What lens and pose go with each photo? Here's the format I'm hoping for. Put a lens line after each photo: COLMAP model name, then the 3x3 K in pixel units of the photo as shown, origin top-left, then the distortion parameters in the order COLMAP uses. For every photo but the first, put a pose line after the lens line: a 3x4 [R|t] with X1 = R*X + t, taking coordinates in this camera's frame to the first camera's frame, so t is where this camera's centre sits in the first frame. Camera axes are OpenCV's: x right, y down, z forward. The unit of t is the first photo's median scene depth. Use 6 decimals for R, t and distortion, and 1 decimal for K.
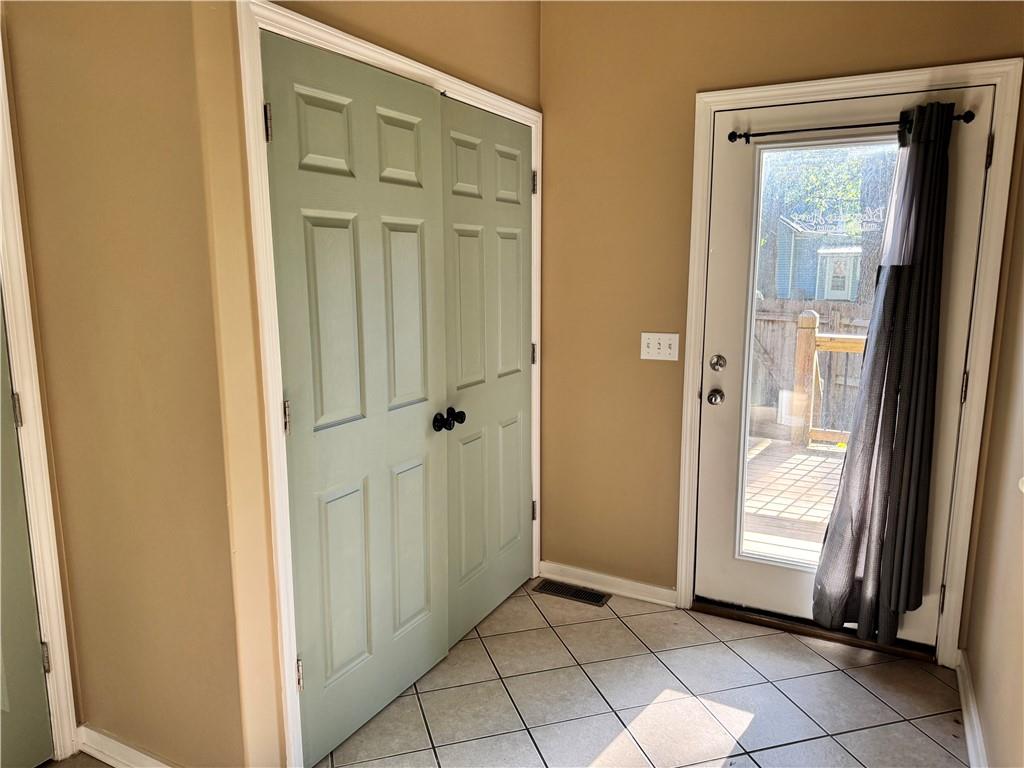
lens RADIAL K [[716.9, 0, 511.3], [0, 716.9, 386.8], [0, 0, 1]] dist [0.033894, -0.038657]
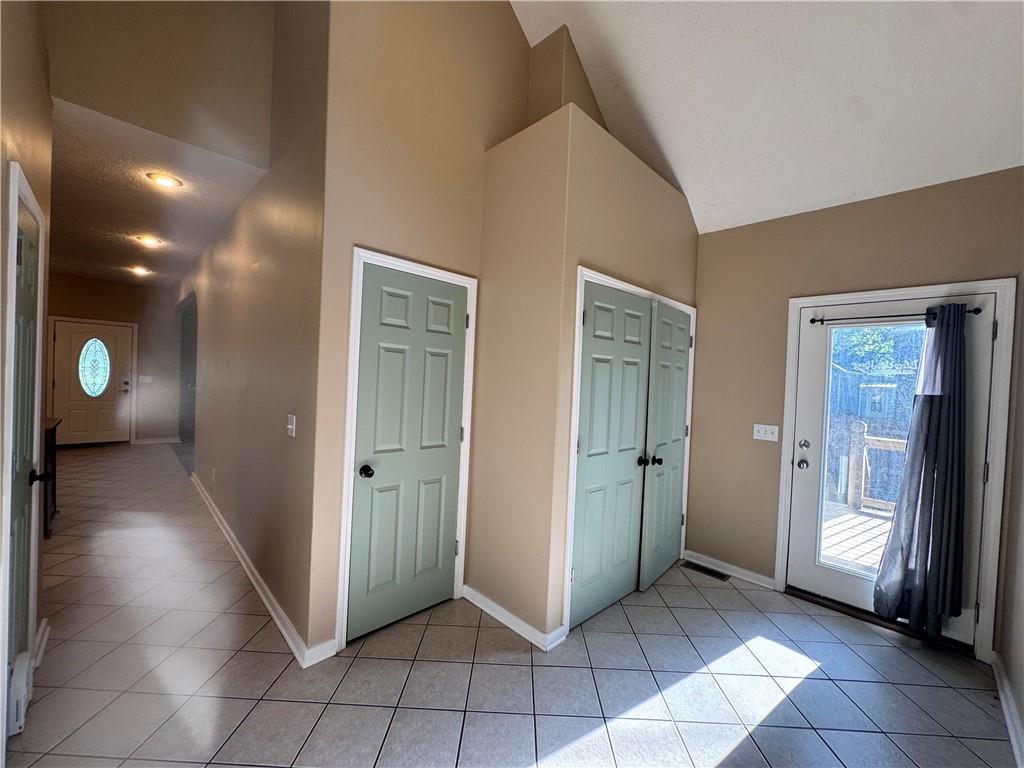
lens RADIAL K [[411.8, 0, 511.2], [0, 411.8, 384.4], [0, 0, 1]] dist [-0.003131, 0.000715]
pose [[0.951950, 0.048106, -0.302451, -0.098884], [-0.095619, 0.984903, -0.144303, 0.036340], [0.290943, 0.166290, 0.942178, -0.179874]]
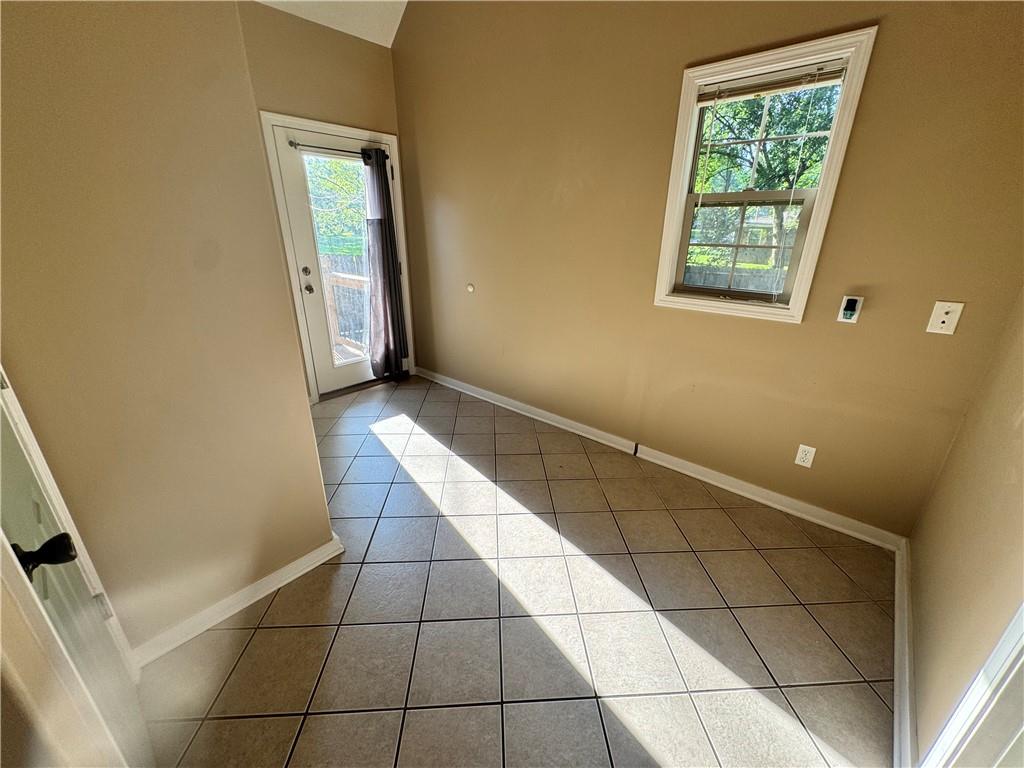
lens RADIAL K [[411.8, 0, 516.3], [0, 411.8, 383.0], [0, 0, 1]] dist [-0.003131, 0.000715]
pose [[0.229983, -0.339217, 0.912162, -0.726529], [0.156321, 0.937992, 0.309409, -0.005285], [-0.960558, 0.071431, 0.268749, 0.201728]]
